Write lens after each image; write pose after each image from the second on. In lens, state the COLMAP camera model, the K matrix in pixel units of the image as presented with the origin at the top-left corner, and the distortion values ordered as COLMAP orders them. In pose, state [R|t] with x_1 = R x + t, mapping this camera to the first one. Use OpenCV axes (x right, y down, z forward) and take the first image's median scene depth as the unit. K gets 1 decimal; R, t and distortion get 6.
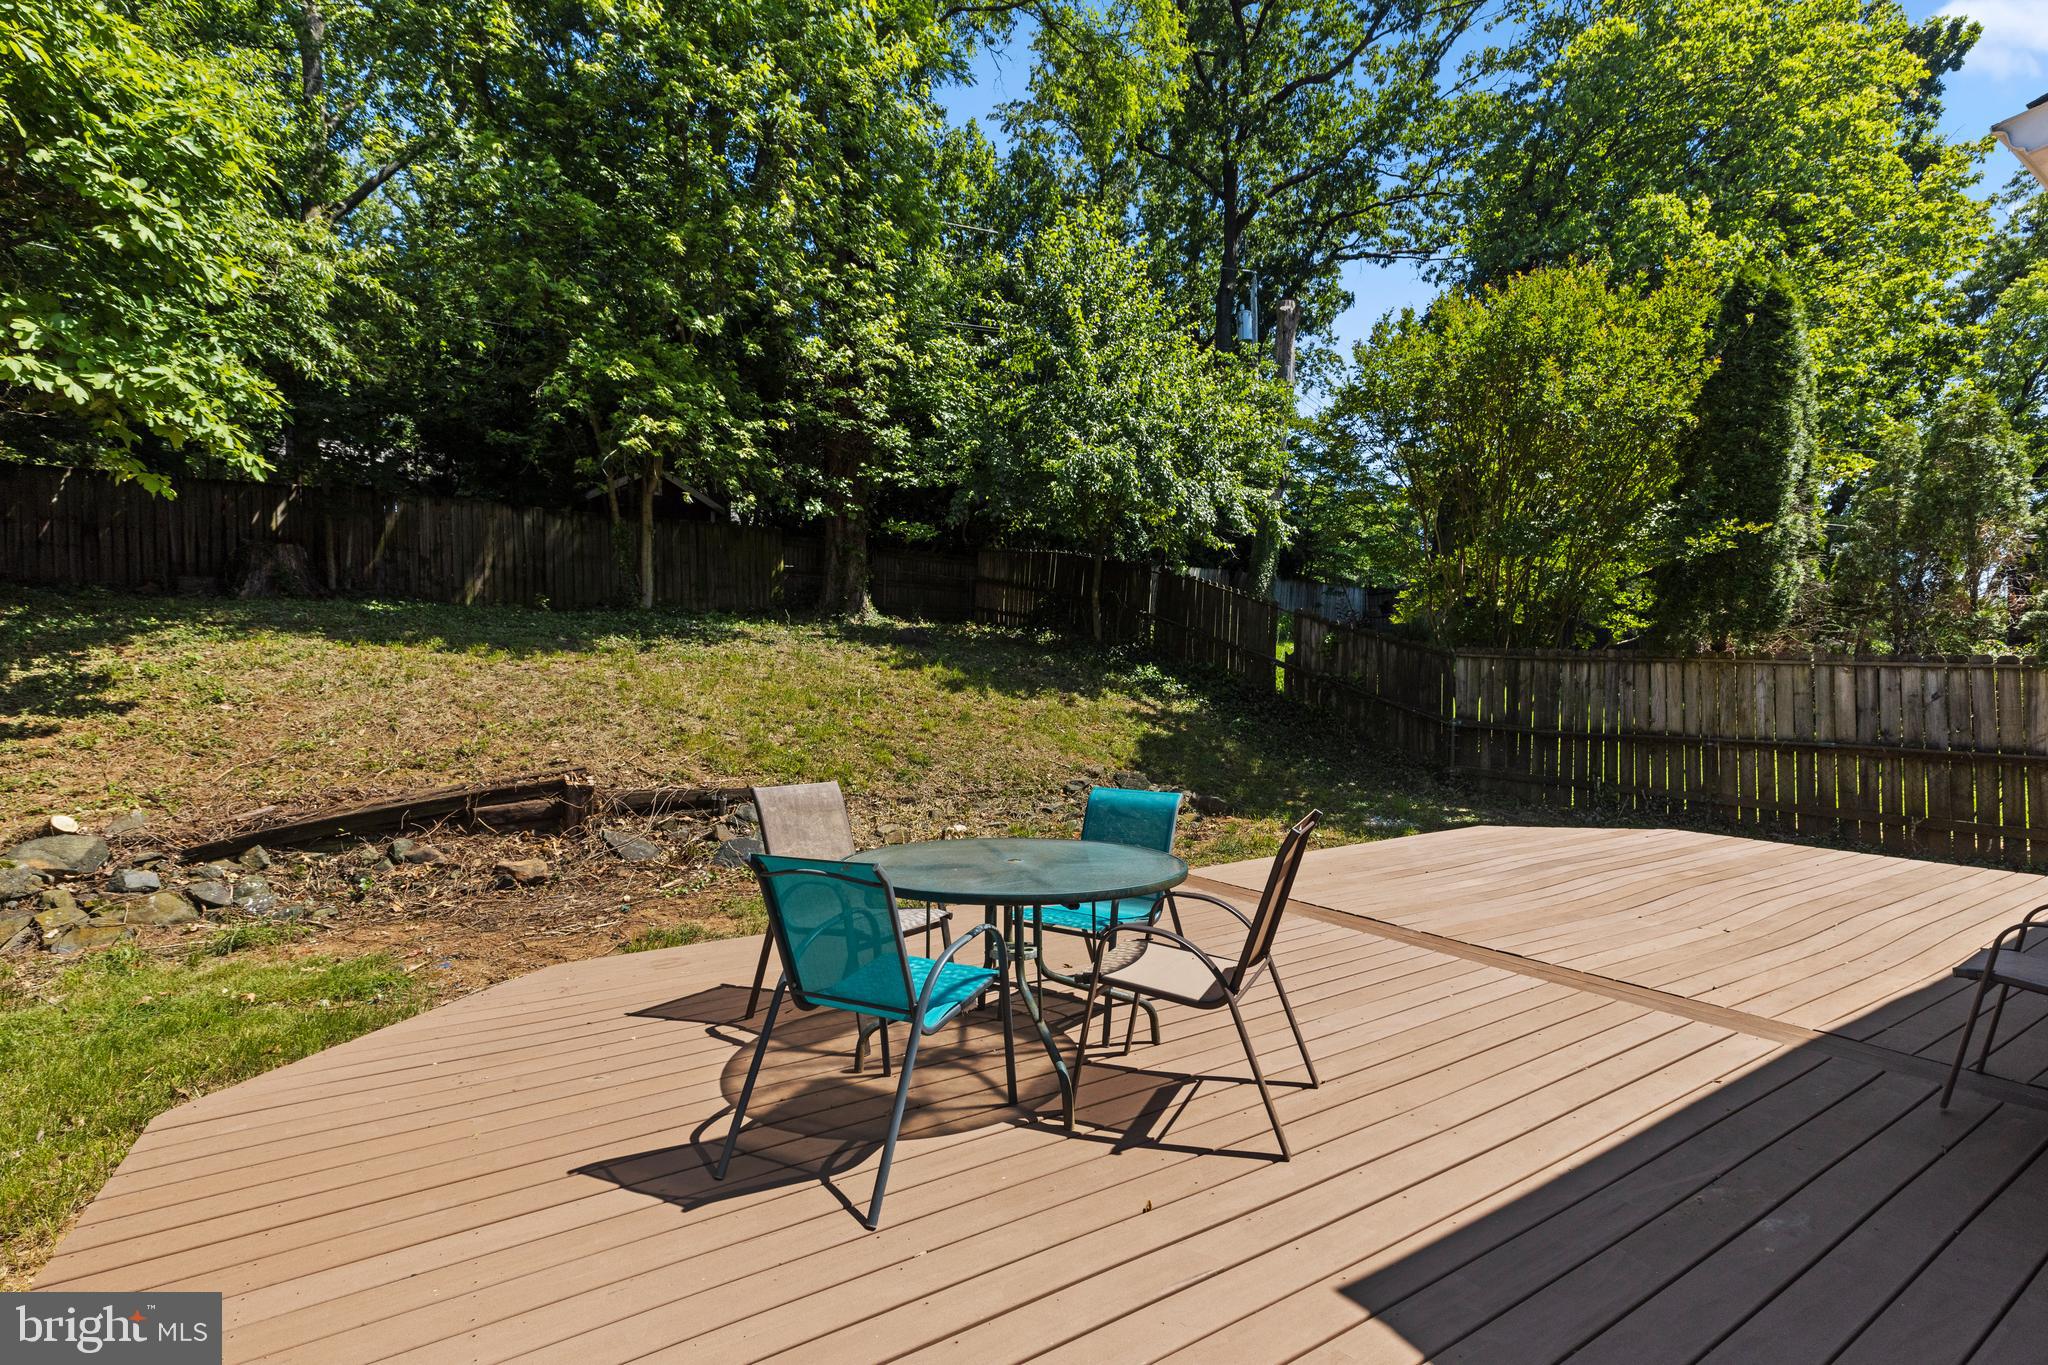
lens RADIAL K [[923.7, 0, 1038.7], [0, 923.7, 682.1], [0, 0, 1]] dist [-0.001982, 0.000520]
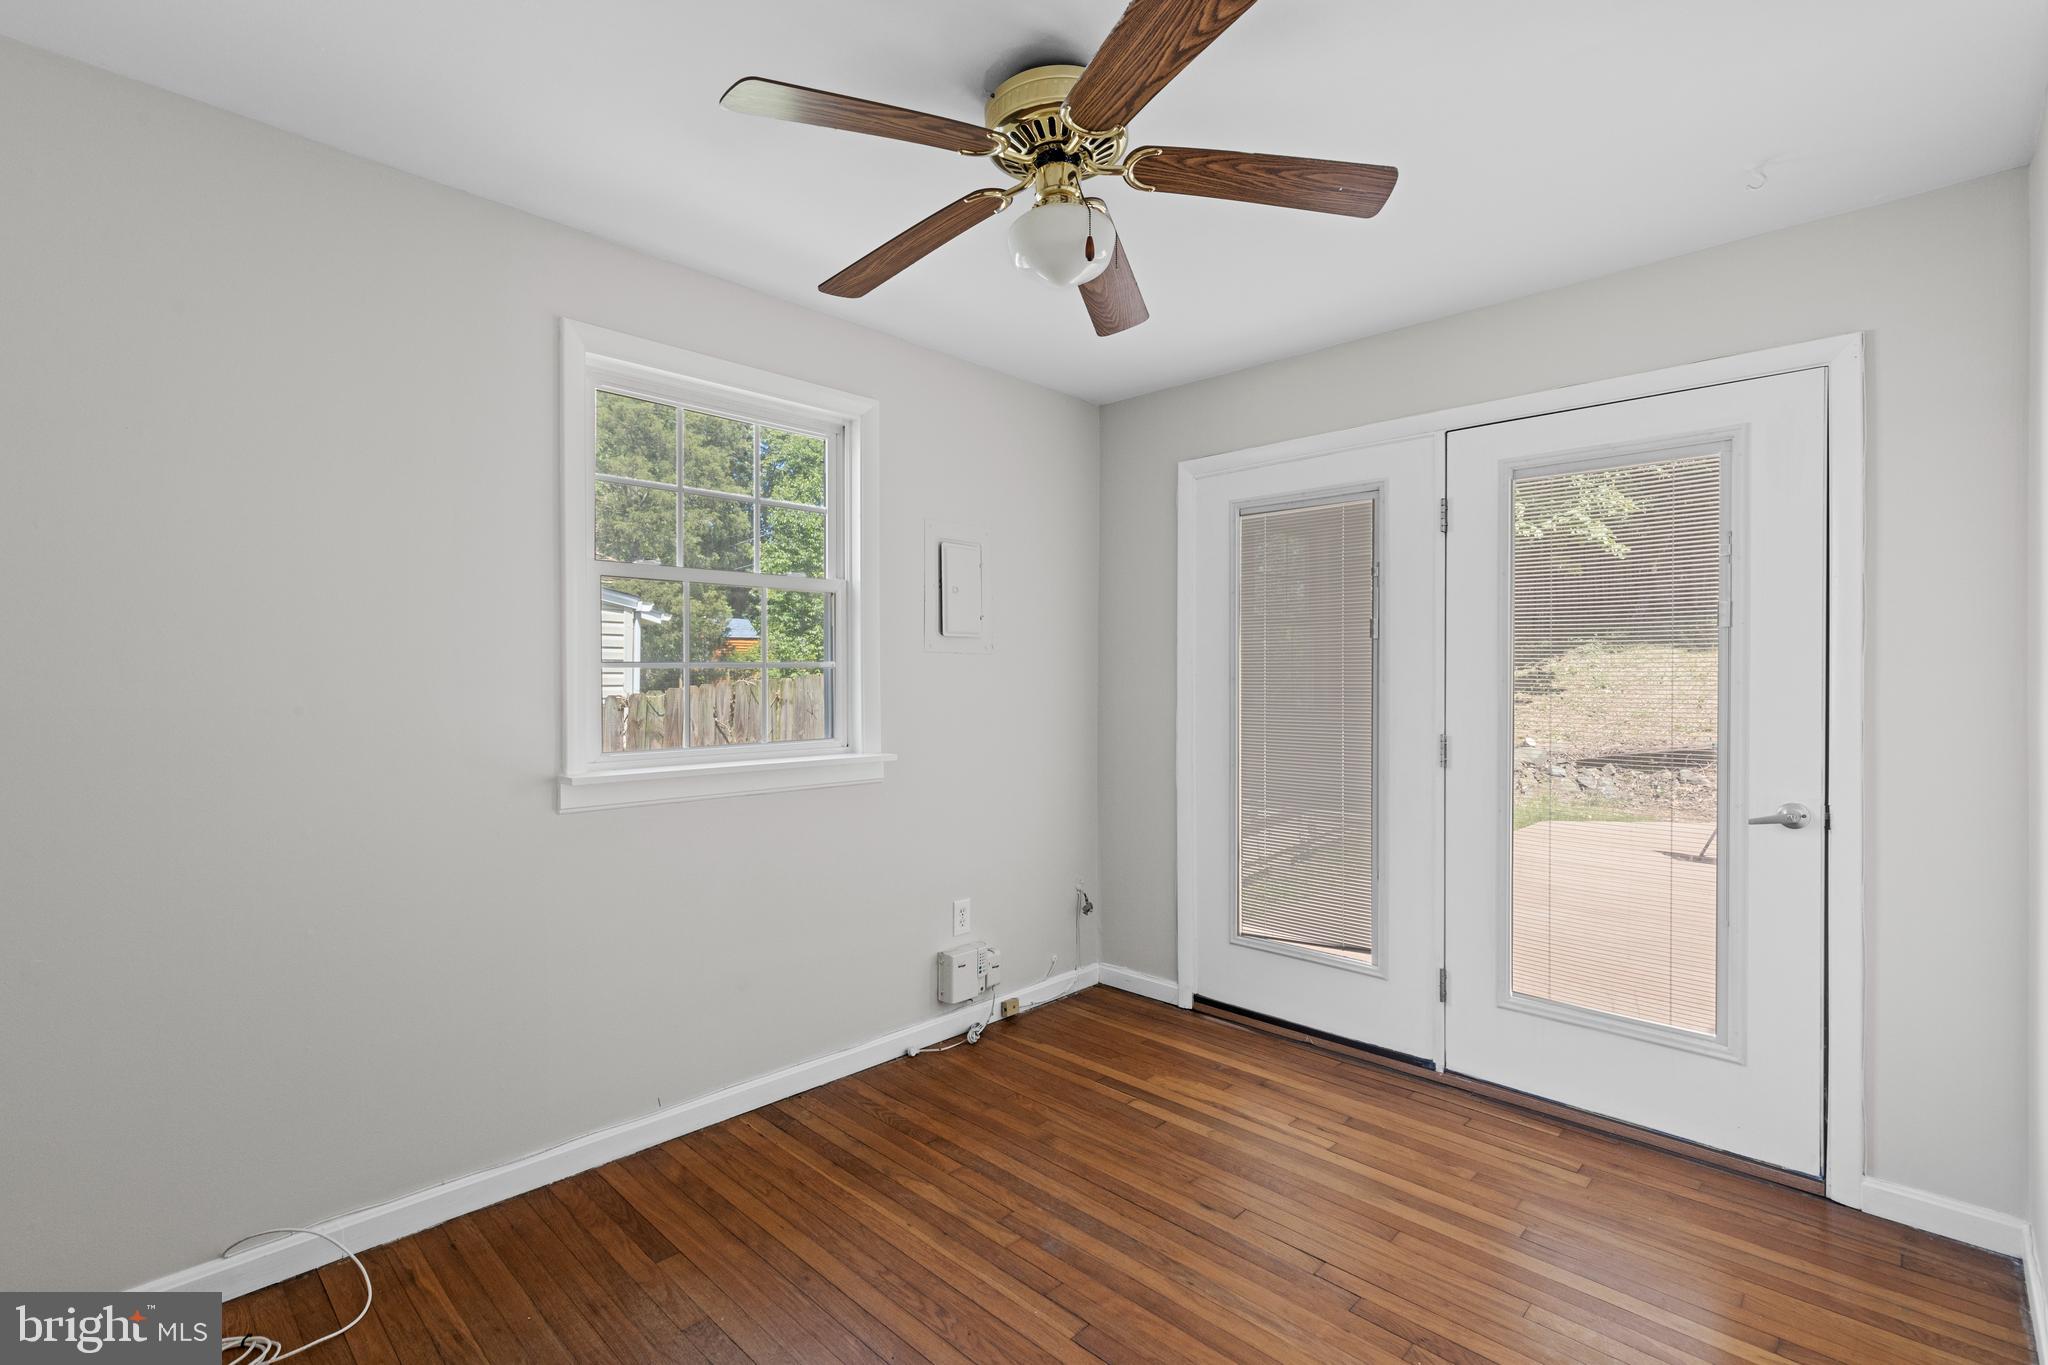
lens RADIAL K [[923.7, 0, 1041.6], [0, 923.7, 684.2], [0, 0, 1]] dist [-0.001982, 0.000520]
pose [[0.248595, 0.008096, -0.968574, 0.593459], [-0.000236, 0.999966, 0.008298, 0.000266], [0.968607, -0.001834, 0.248589, -0.510929]]
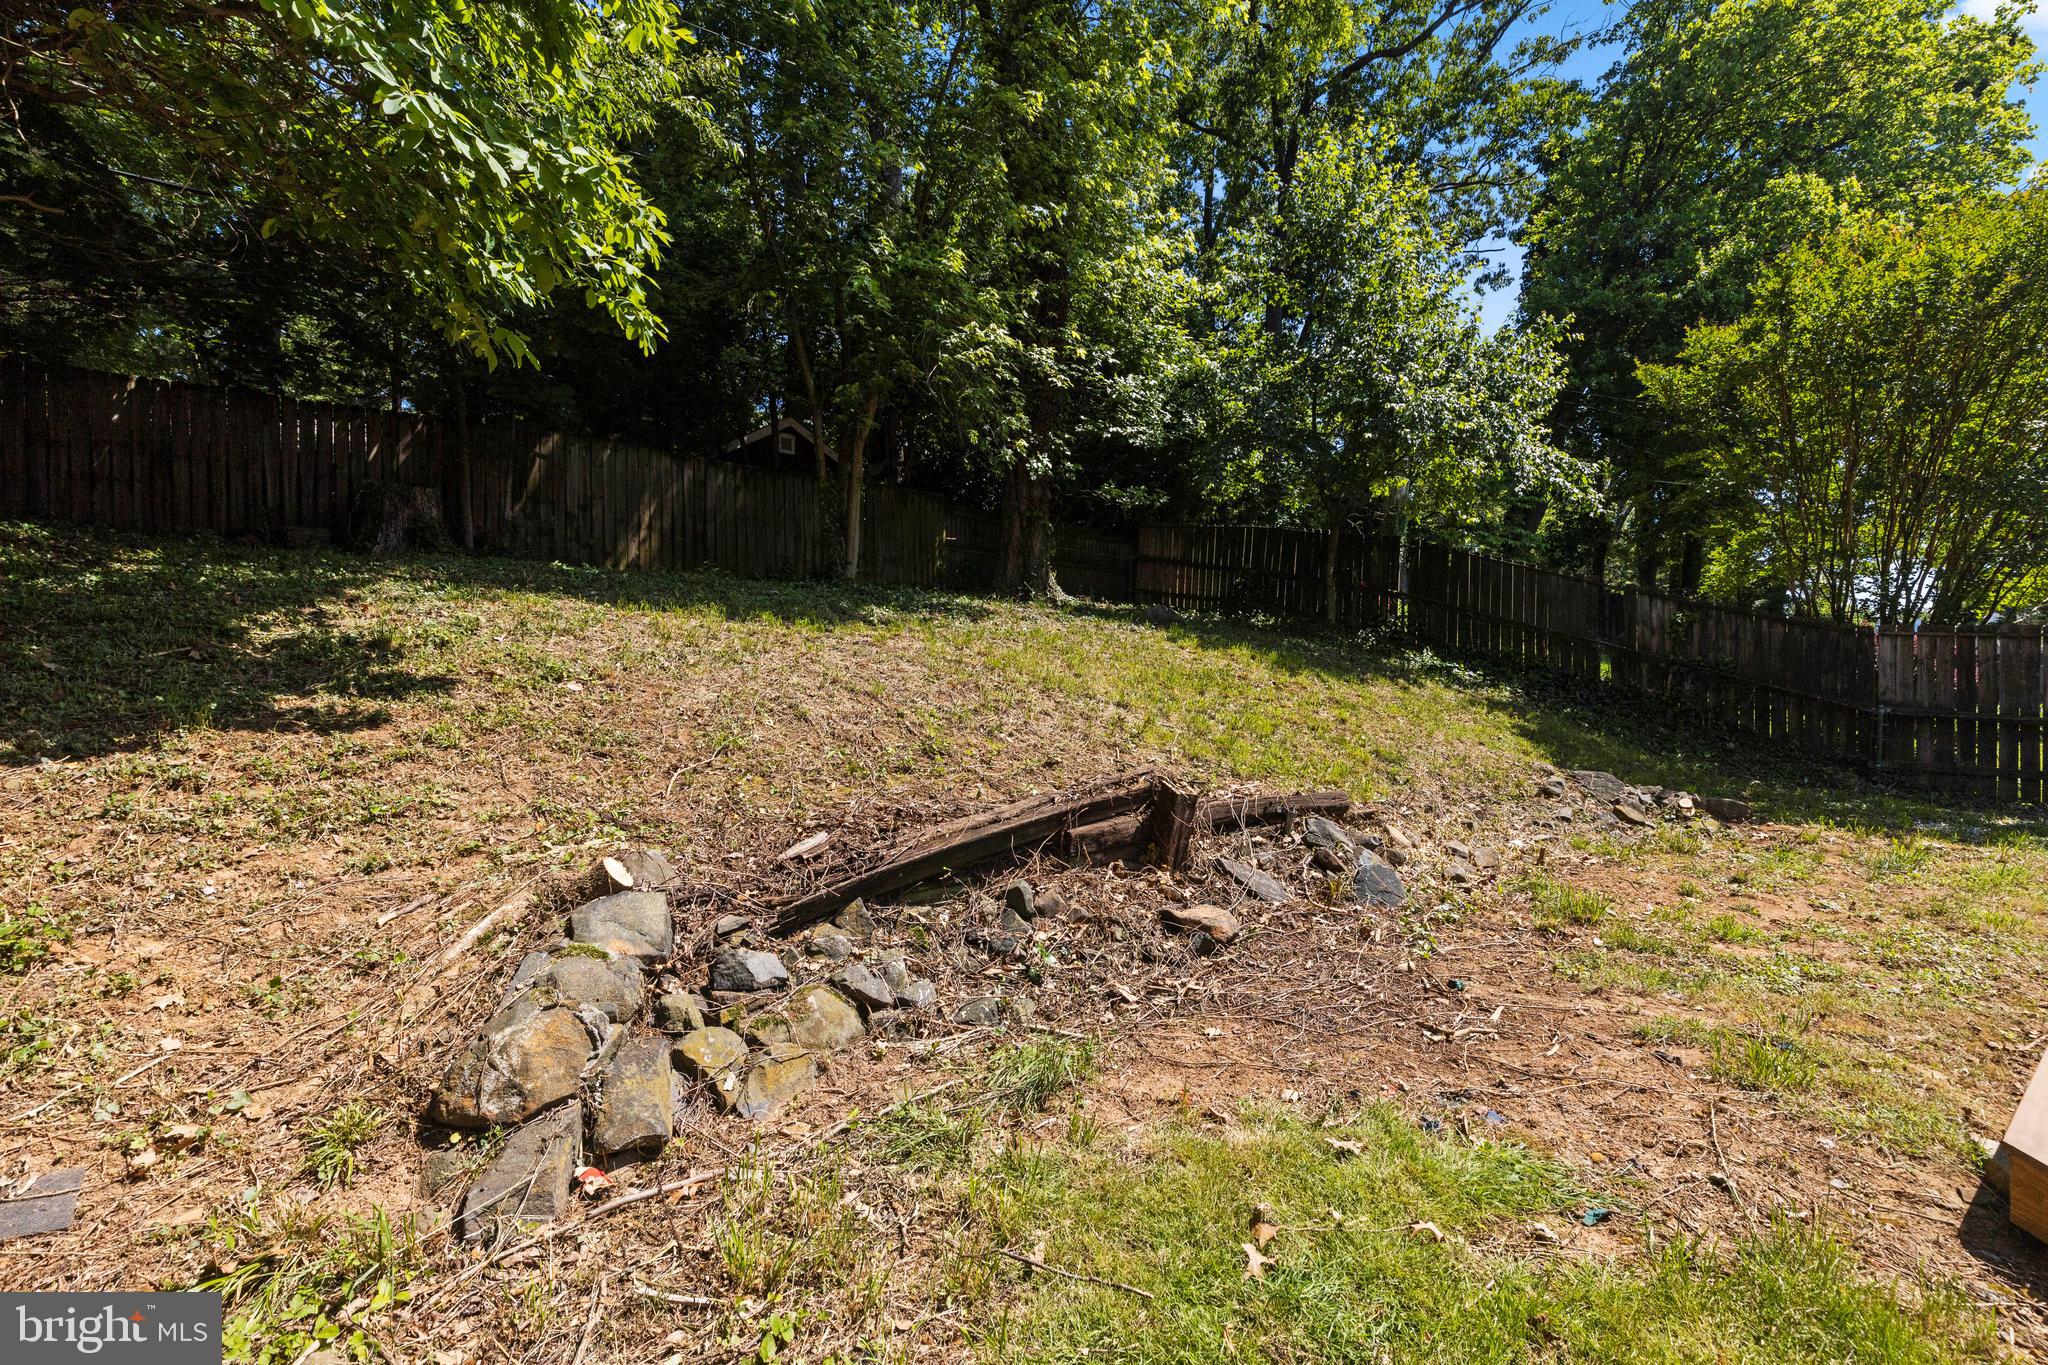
lens RADIAL K [[923.7, 0, 1037.4], [0, 923.7, 683.5], [0, 0, 1]] dist [-0.001982, 0.000520]
pose [[0.995908, -0.000138, 0.090375, -0.669162], [0.000218, 1.000000, -0.000867, 0.028845], [-0.090374, 0.000883, 0.995907, 0.318028]]
